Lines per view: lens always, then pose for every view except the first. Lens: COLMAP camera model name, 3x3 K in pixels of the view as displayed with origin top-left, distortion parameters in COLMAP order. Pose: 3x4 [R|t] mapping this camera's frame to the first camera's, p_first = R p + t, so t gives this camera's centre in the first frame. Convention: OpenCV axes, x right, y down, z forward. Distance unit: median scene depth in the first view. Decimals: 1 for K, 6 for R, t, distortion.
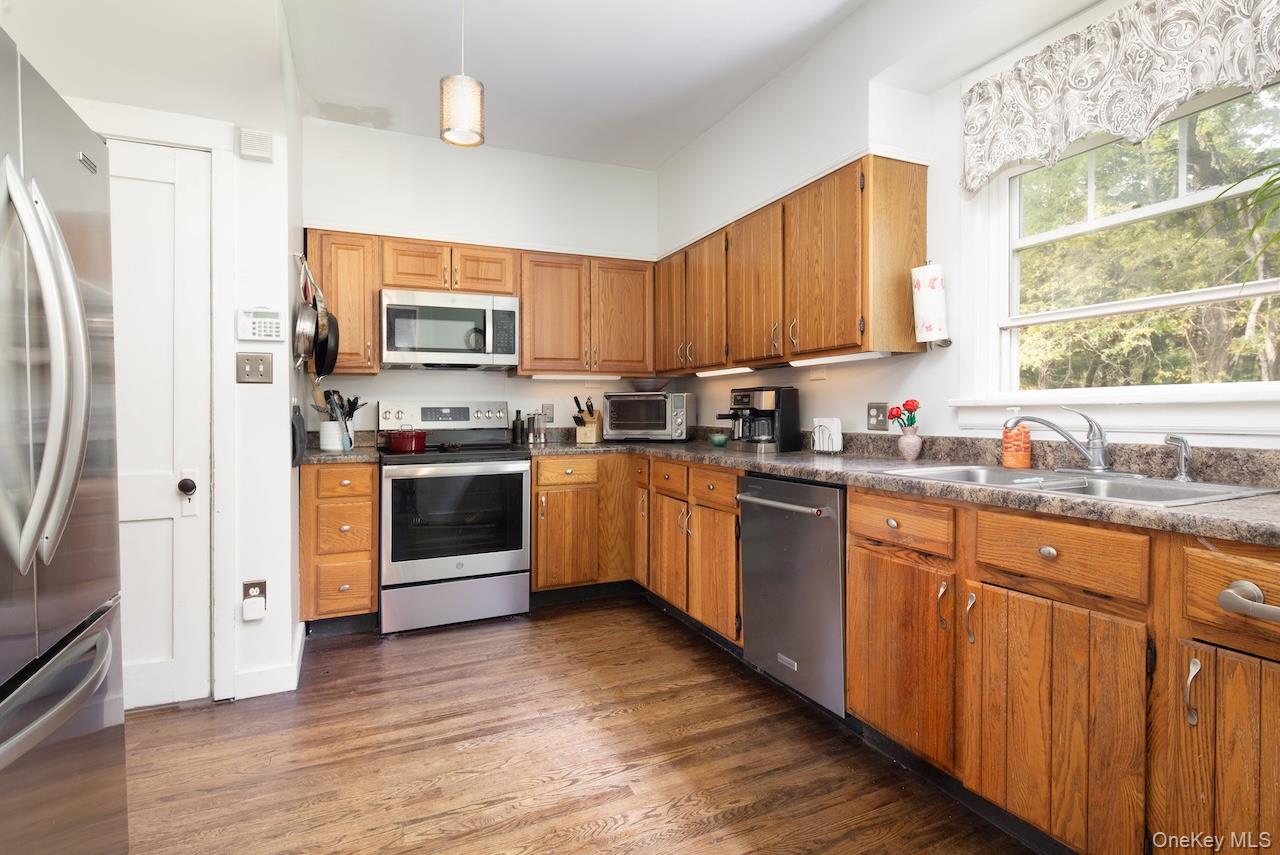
lens RADIAL K [[621.2, 0, 640.9], [0, 621.2, 416.9], [0, 0, 1]] dist [-0.000355, -0.002463]
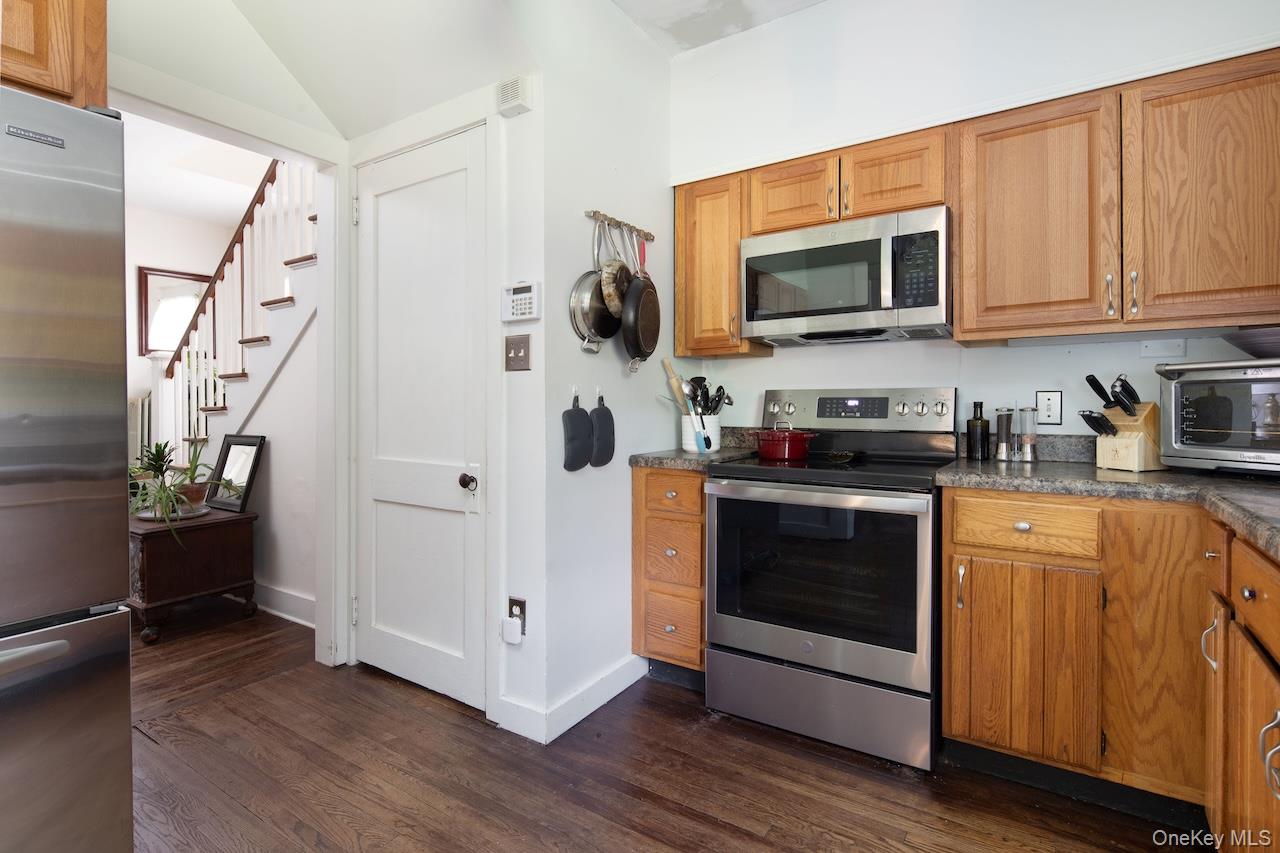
lens RADIAL K [[621.2, 0, 633.5], [0, 621.2, 399.0], [0, 0, 1]] dist [-0.000355, -0.002463]
pose [[0.531112, -0.000210, -0.847302, 0.137489], [-0.010299, 0.999924, -0.006703, -0.007086], [0.847239, 0.012287, 0.531070, 0.463614]]
